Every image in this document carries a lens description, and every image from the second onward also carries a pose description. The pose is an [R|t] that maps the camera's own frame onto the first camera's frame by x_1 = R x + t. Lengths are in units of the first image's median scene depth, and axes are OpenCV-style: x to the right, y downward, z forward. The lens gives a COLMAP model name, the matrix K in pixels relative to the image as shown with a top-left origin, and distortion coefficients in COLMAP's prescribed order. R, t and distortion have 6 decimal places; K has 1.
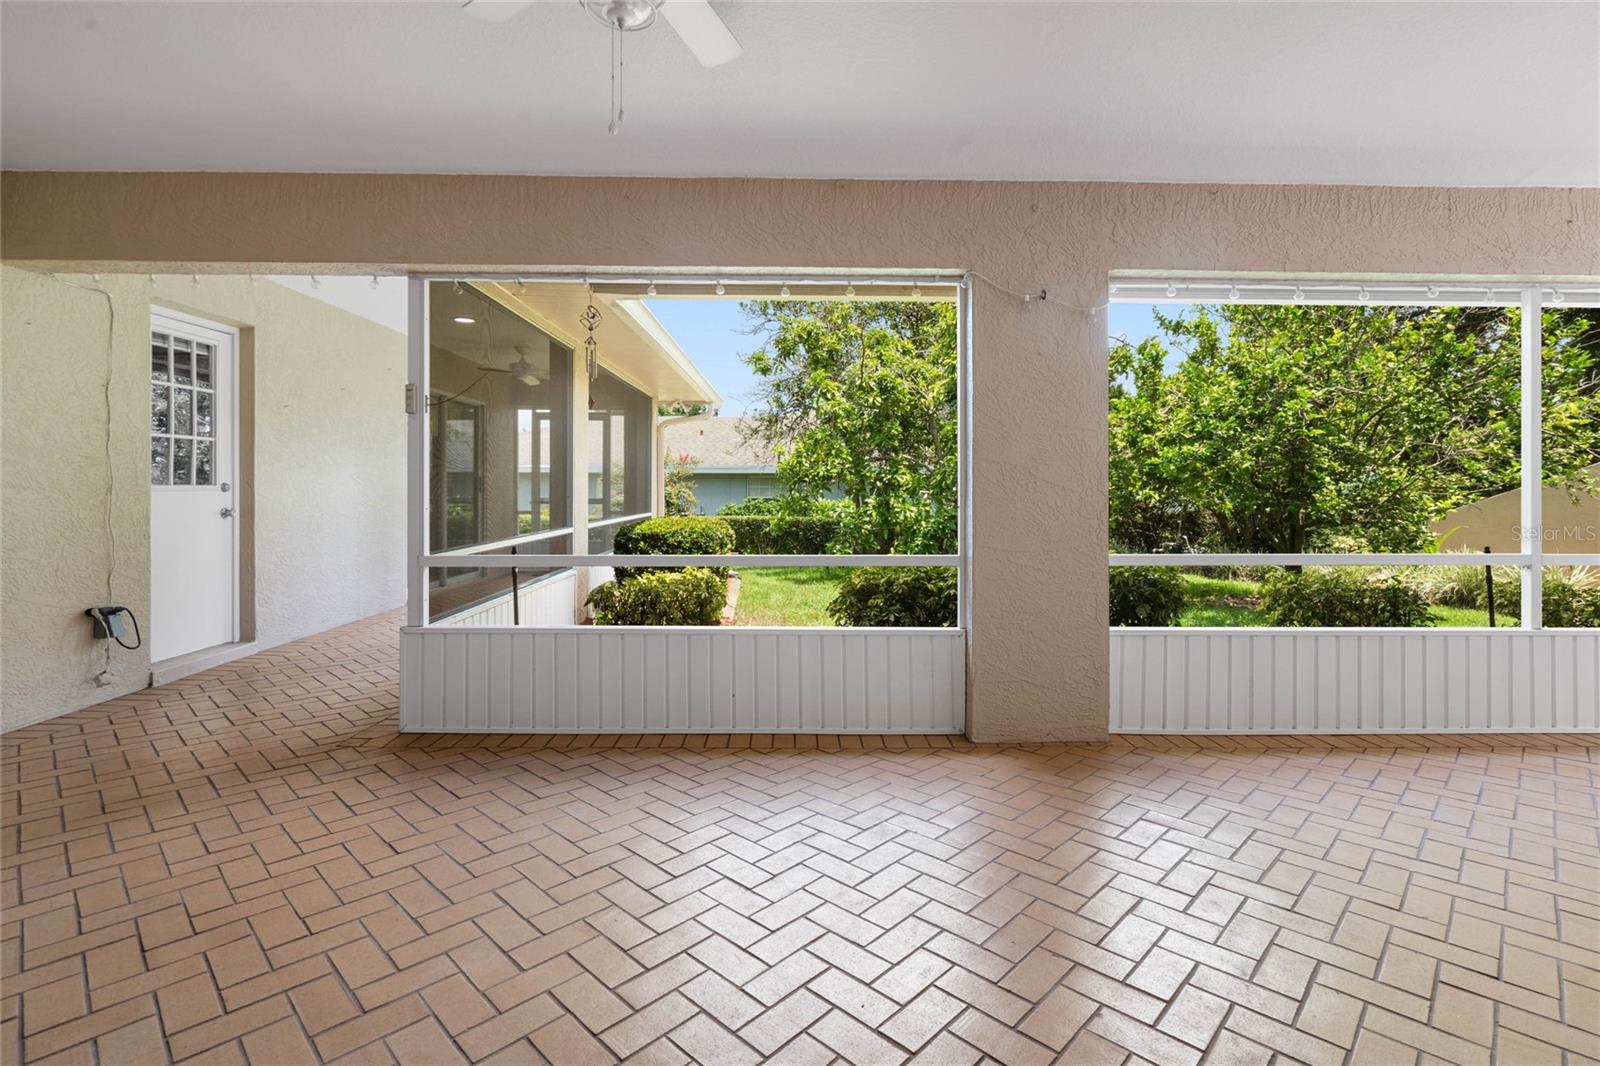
lens RADIAL K [[749.1, 0, 798.8], [0, 749.1, 506.3], [0, 0, 1]] dist [-0.001566, -0.000141]
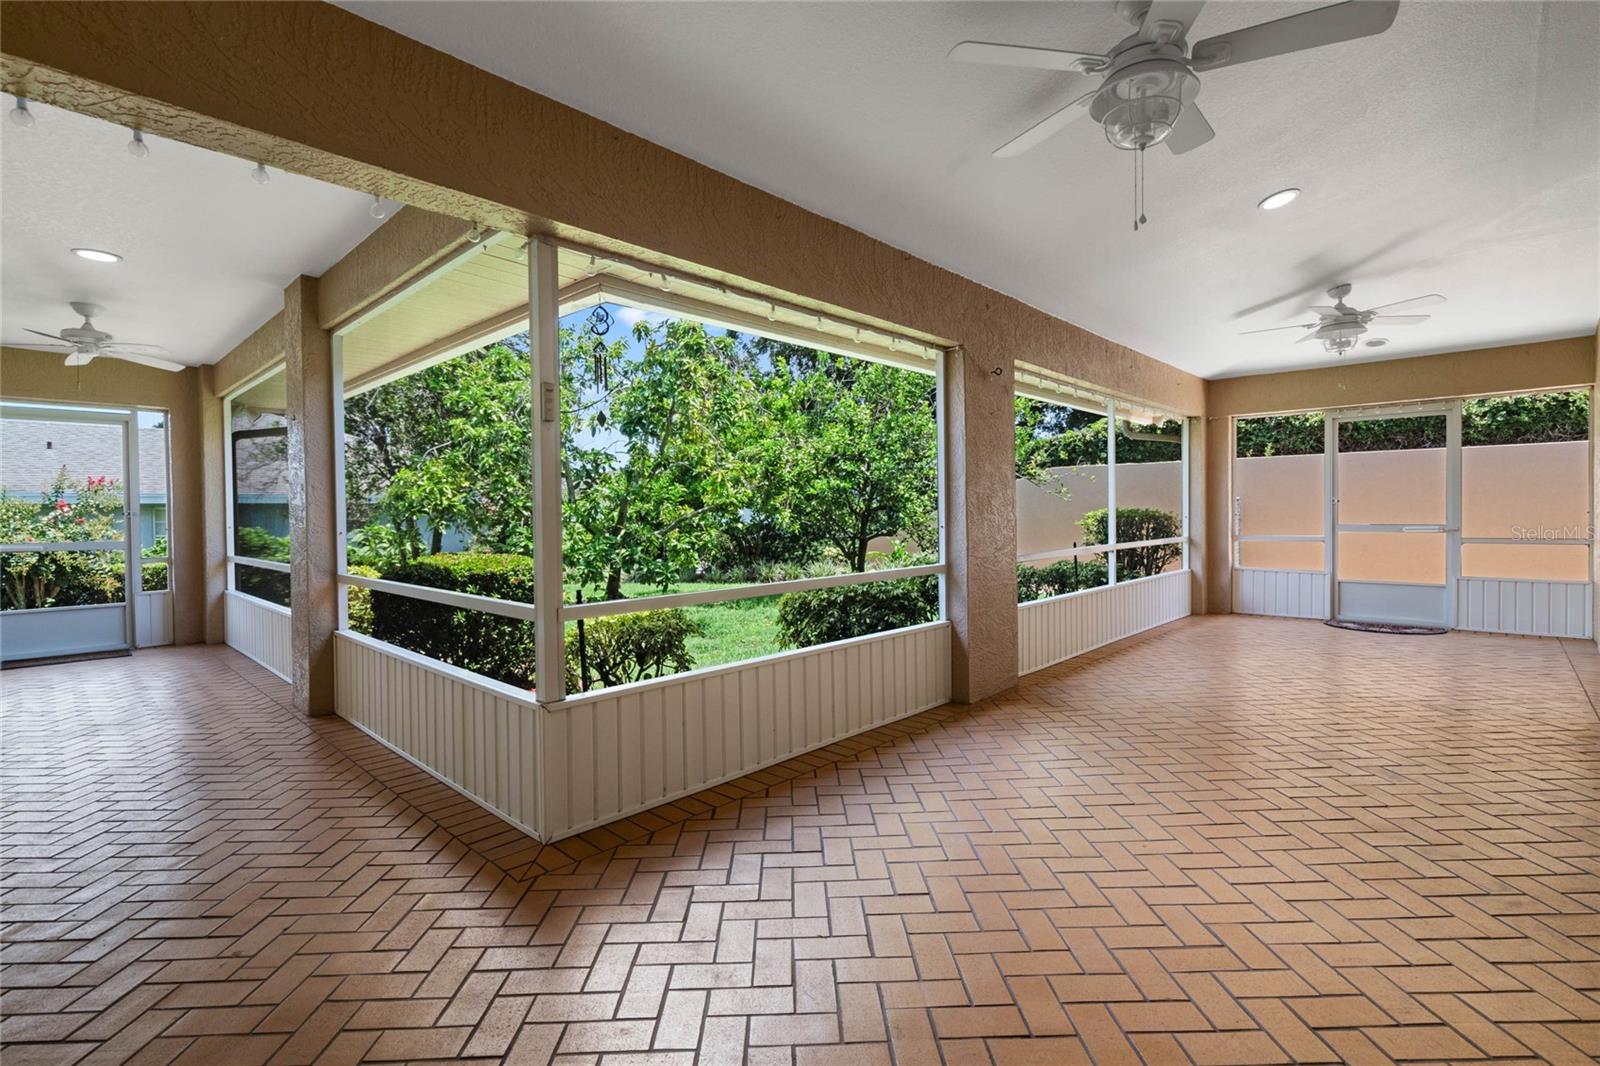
lens RADIAL K [[729.1, 0, 800.0], [0, 729.1, 533.0], [0, 0, 1]] dist [-0.000197, 0.000010]
pose [[0.701941, -0.031440, 0.711541, -0.266753], [0.034212, 0.999360, 0.010407, -0.002684], [-0.711413, 0.017038, 0.702567, 0.093217]]
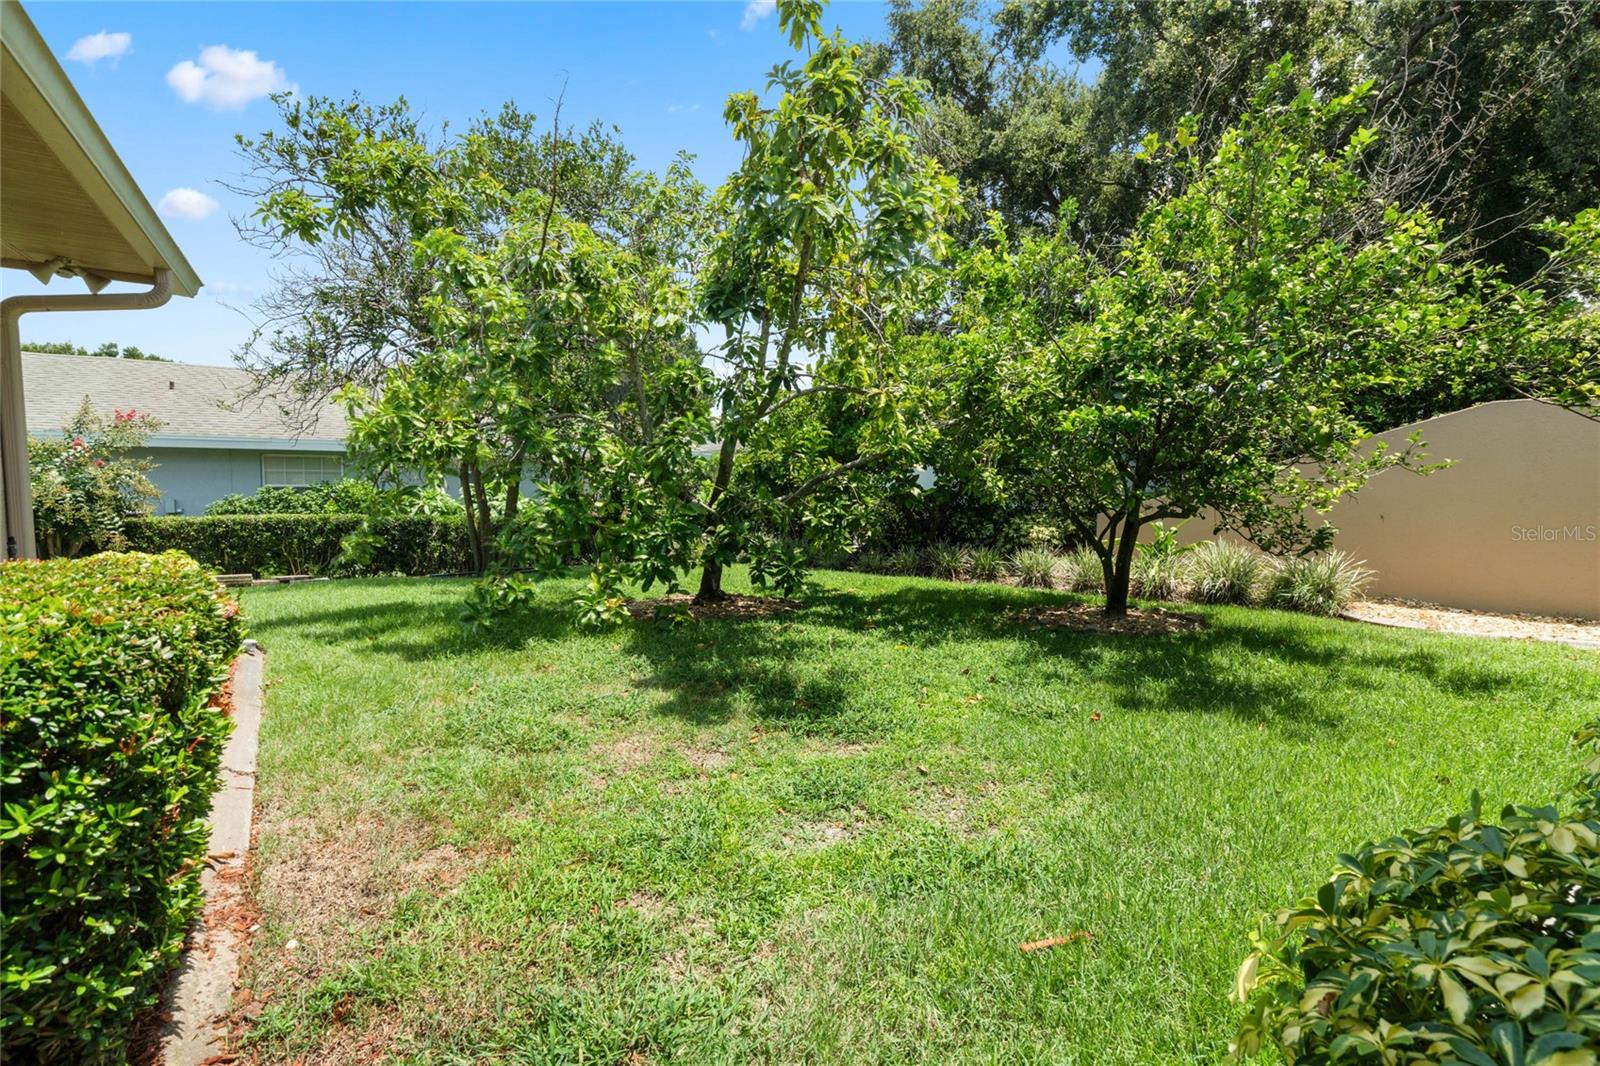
lens RADIAL K [[729.1, 0, 800.0], [0, 729.1, 533.0], [0, 0, 1]] dist [-0.000197, 0.000010]
pose [[0.842437, -0.034680, 0.537678, -0.033093], [0.006432, 0.998503, 0.054325, -0.004067], [-0.538757, -0.042307, 0.841398, 0.377823]]
